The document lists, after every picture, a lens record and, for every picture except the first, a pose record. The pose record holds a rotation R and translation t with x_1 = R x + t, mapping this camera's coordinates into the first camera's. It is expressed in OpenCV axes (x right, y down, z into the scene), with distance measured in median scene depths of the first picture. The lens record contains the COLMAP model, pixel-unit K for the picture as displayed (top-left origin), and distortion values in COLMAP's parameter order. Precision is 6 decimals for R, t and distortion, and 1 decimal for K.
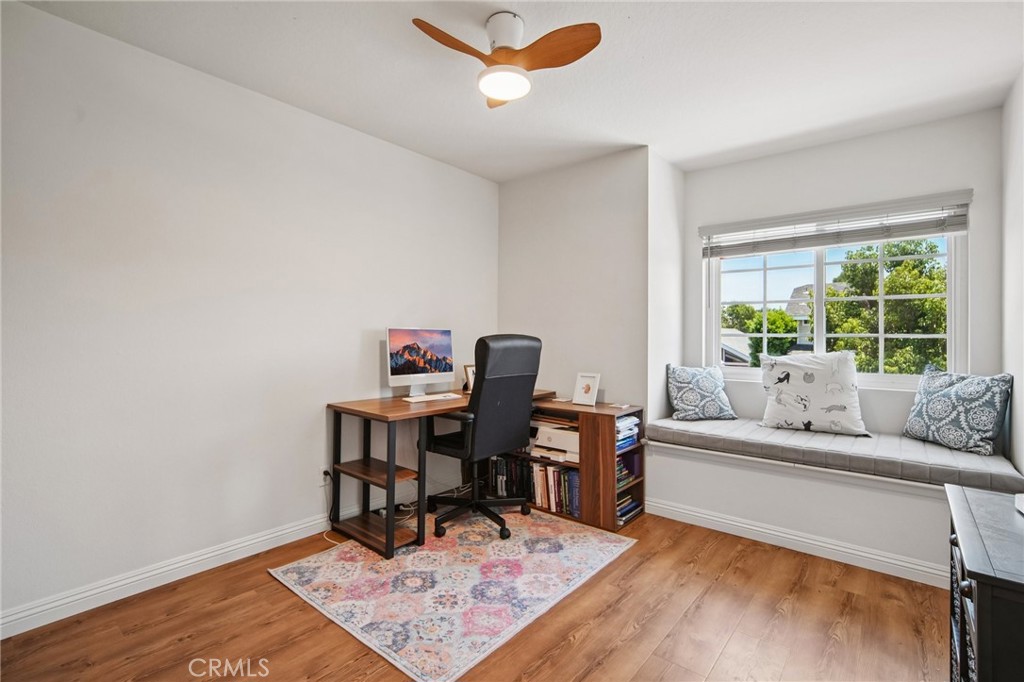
lens RADIAL K [[473.1, 0, 517.2], [0, 473.1, 330.8], [0, 0, 1]] dist [0.003656, 0.000416]
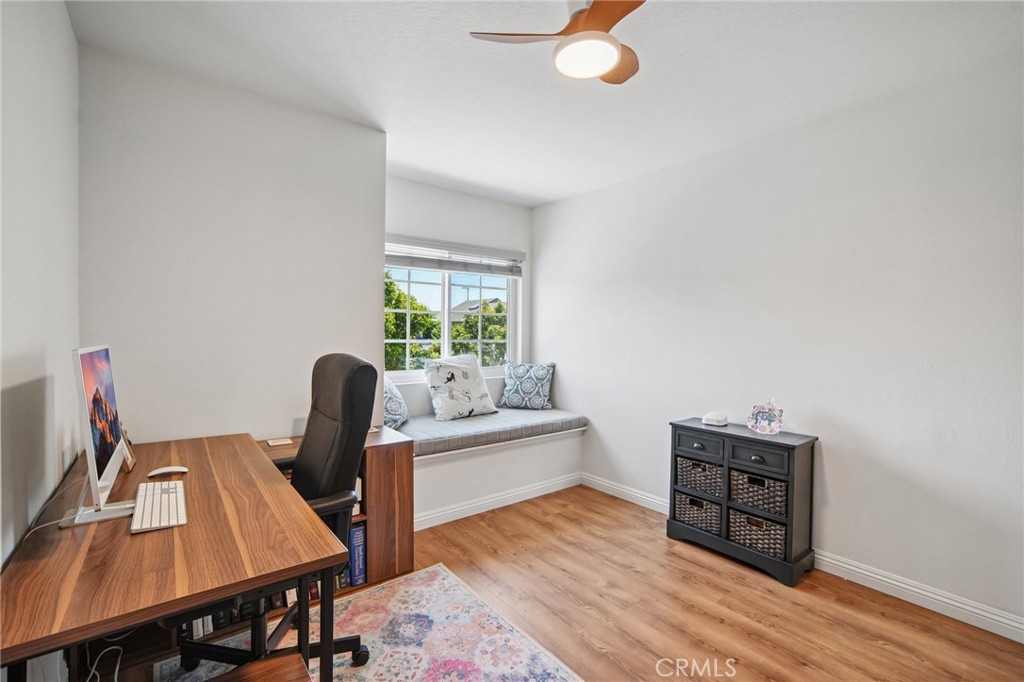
lens RADIAL K [[444.8, 0, 513.5], [0, 444.8, 346.7], [0, 0, 1]] dist [-0.008401, 0.001165]
pose [[0.228022, -0.028217, 0.973247, -0.630439], [-0.012032, 0.999422, 0.031795, -0.020434], [-0.973582, -0.018960, 0.227551, 0.747745]]
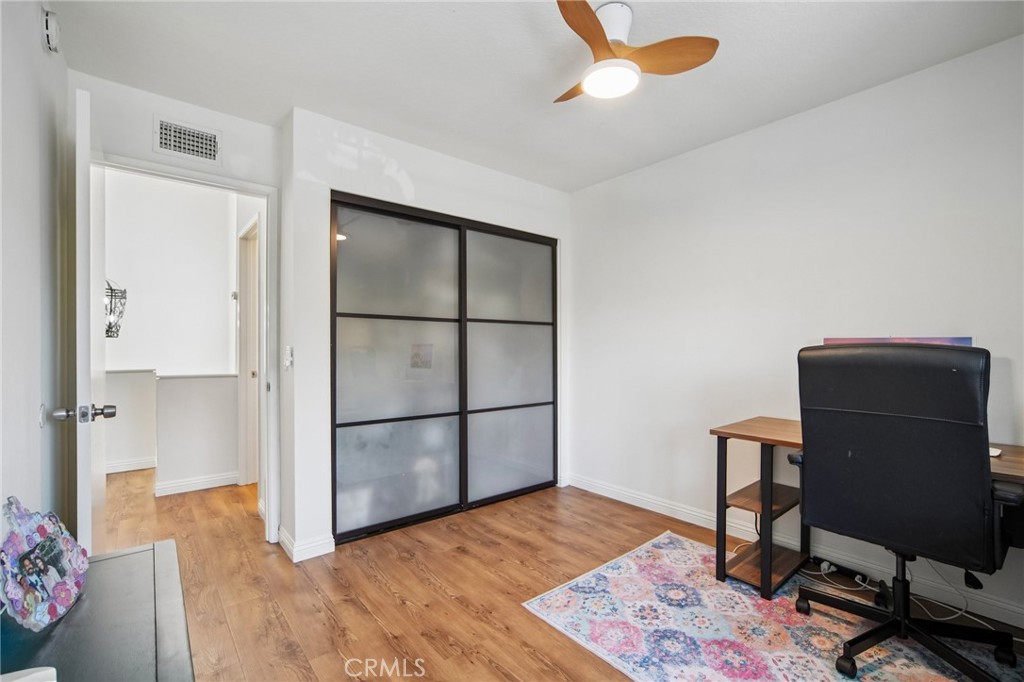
lens RADIAL K [[444.8, 0, 514.6], [0, 444.8, 349.0], [0, 0, 1]] dist [-0.008401, 0.001165]
pose [[-0.187790, -0.010109, -0.982157, 0.711414], [0.013119, 0.999832, -0.012800, 0.017299], [0.982122, -0.015288, -0.187626, 0.780927]]
